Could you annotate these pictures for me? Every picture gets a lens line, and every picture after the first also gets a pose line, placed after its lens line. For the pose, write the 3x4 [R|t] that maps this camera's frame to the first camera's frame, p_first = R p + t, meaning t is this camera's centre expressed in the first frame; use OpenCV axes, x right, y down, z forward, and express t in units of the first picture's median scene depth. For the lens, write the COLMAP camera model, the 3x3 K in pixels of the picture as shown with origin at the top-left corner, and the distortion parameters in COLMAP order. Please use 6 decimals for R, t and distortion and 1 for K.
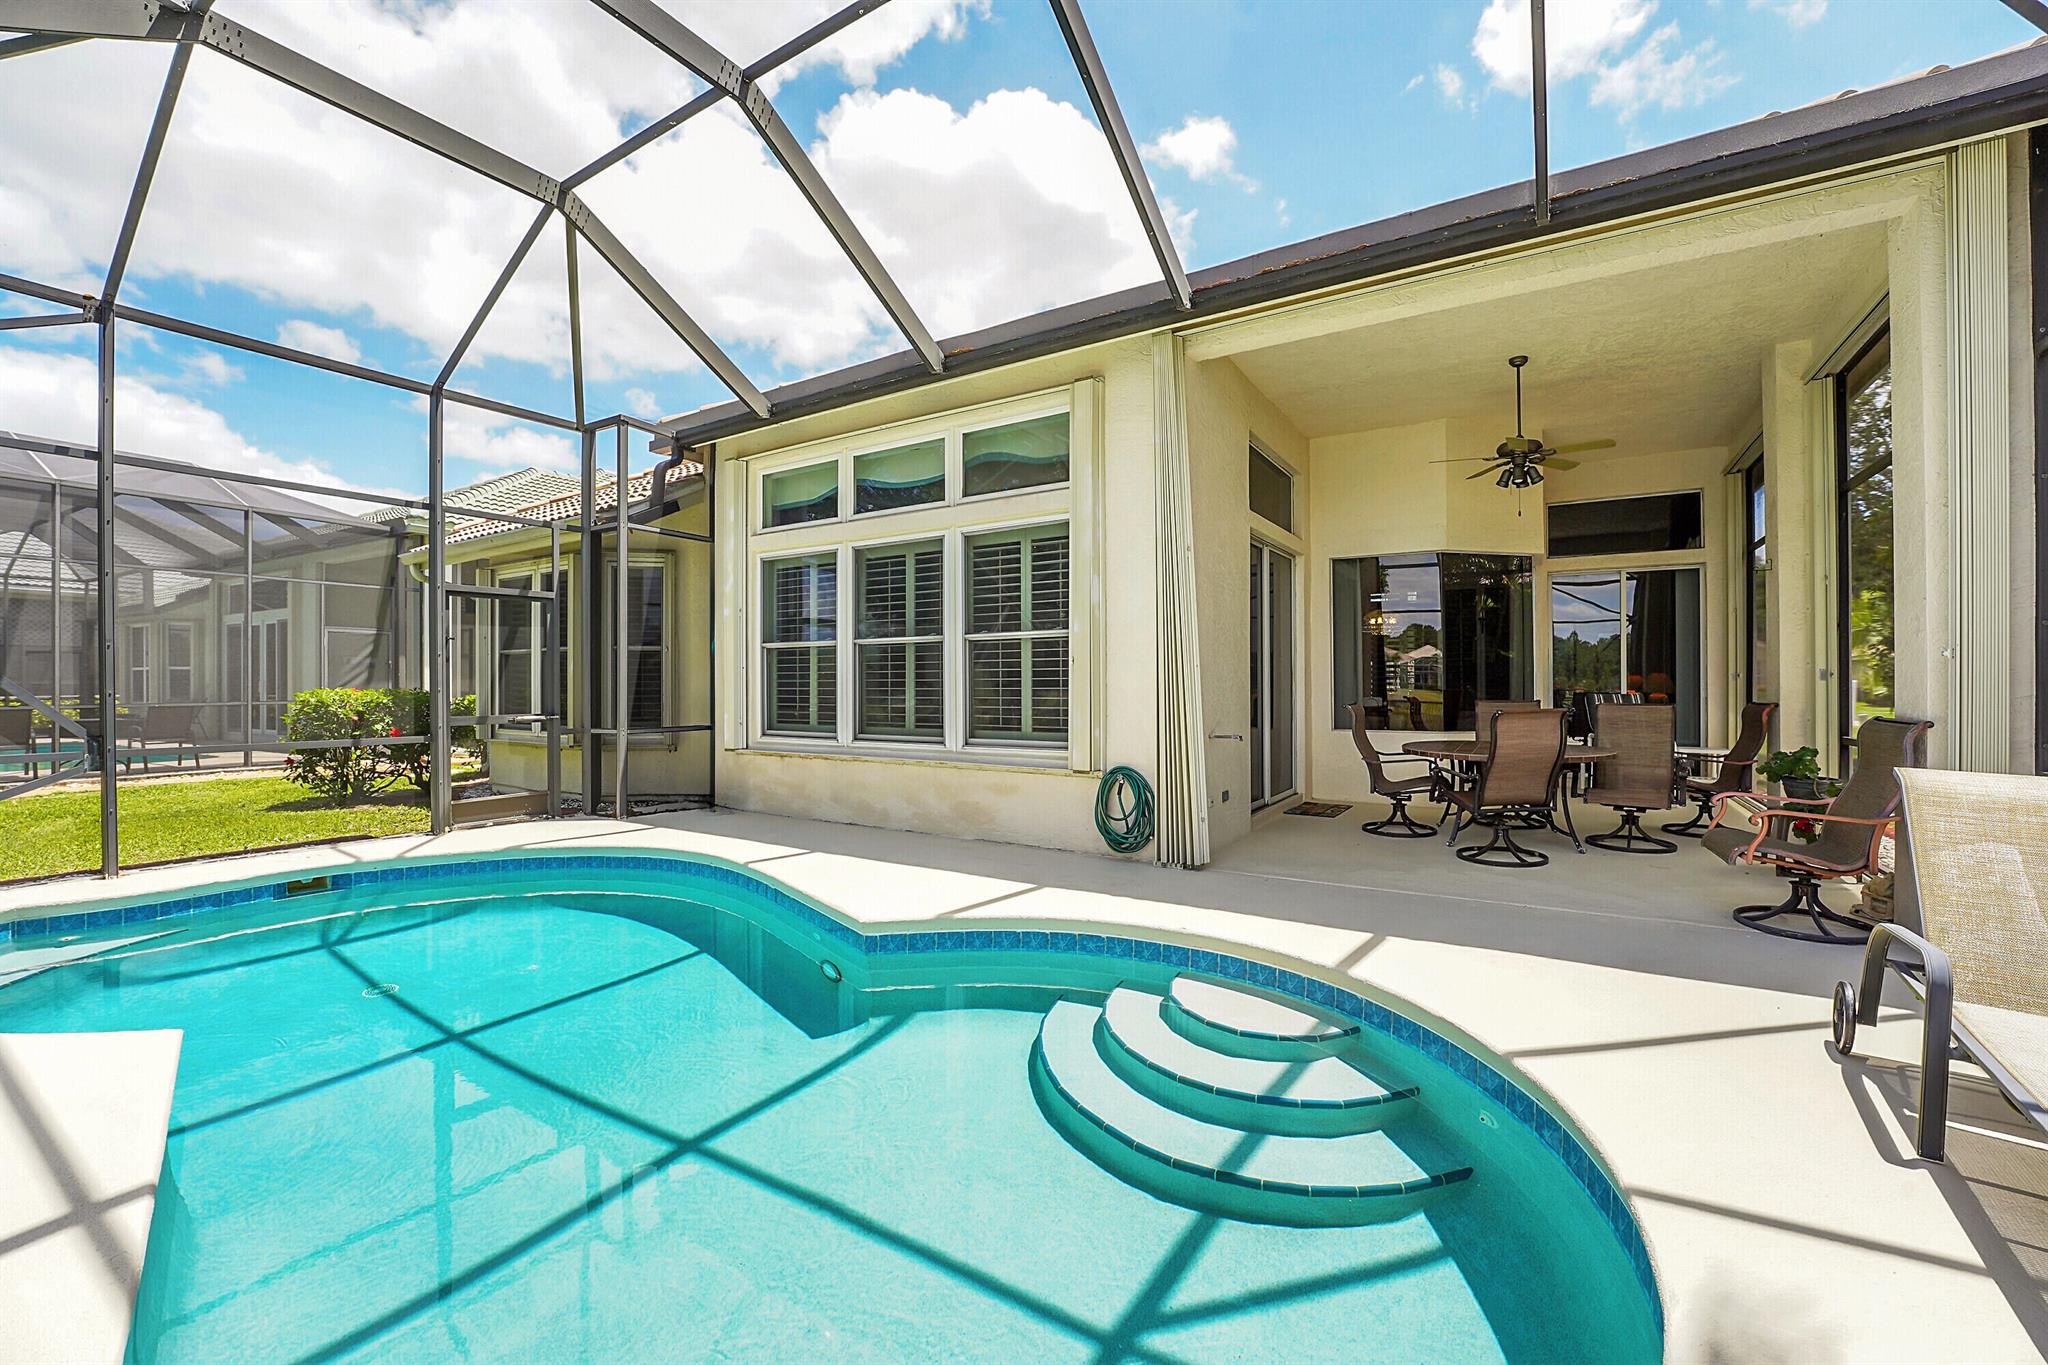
lens RADIAL K [[828.3, 0, 1020.1], [0, 828.3, 682.3], [0, 0, 1]] dist [0.001136, -0.000213]
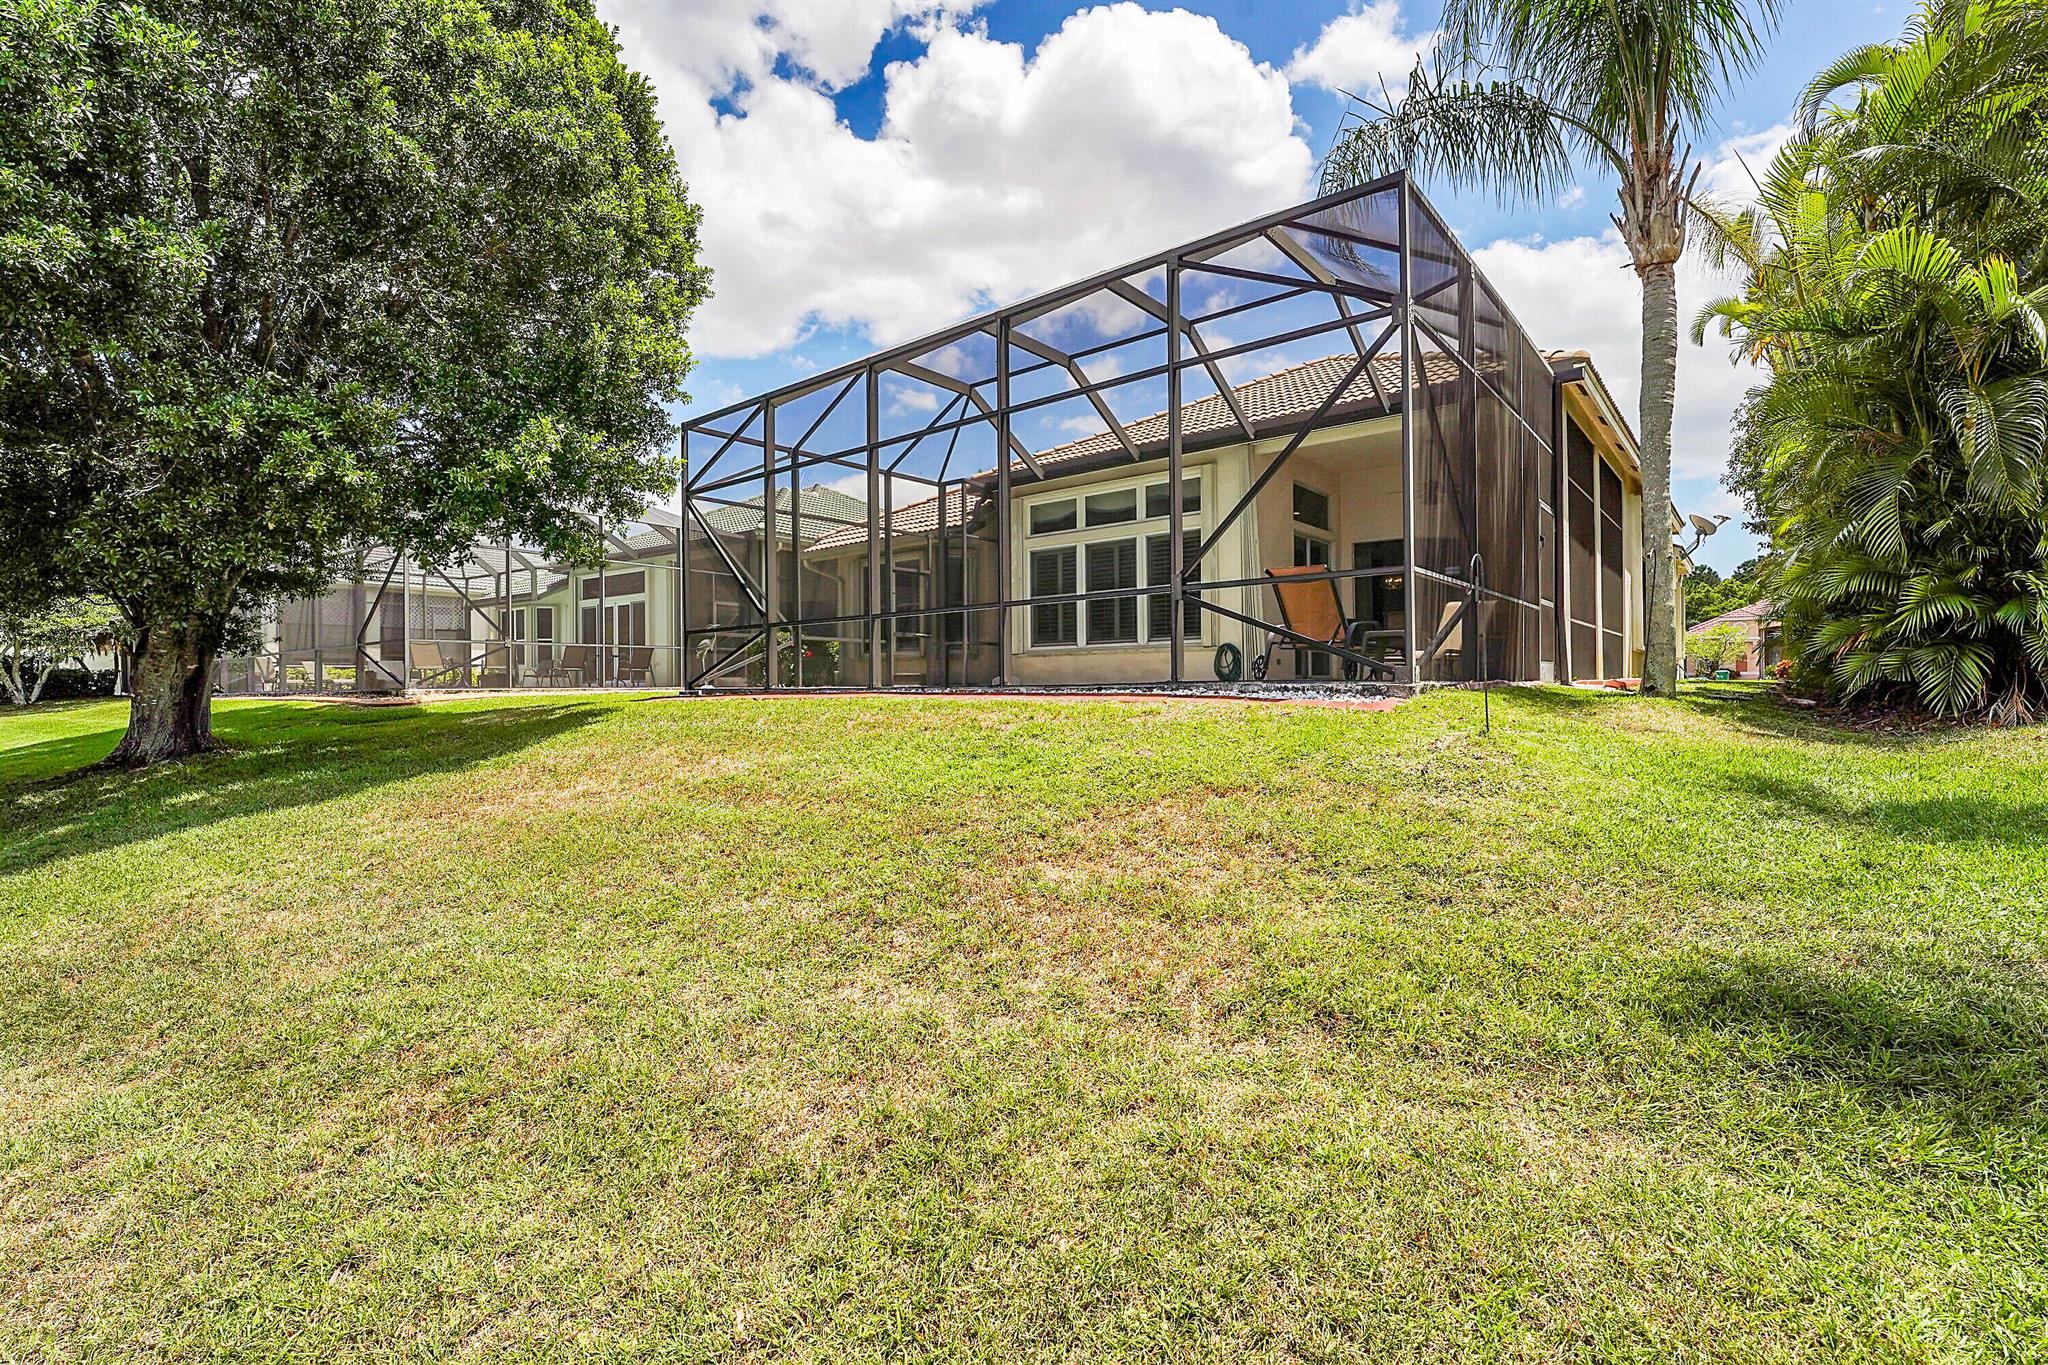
lens RADIAL K [[928.7, 0, 1024.0], [0, 928.7, 682.5], [0, 0, 1]] dist [0.017880, -0.000149]
pose [[0.993760, -0.002696, -0.111511, -0.105965], [0.001483, 0.999939, -0.010956, 0.184094], [0.111533, 0.010723, 0.993703, -1.174275]]
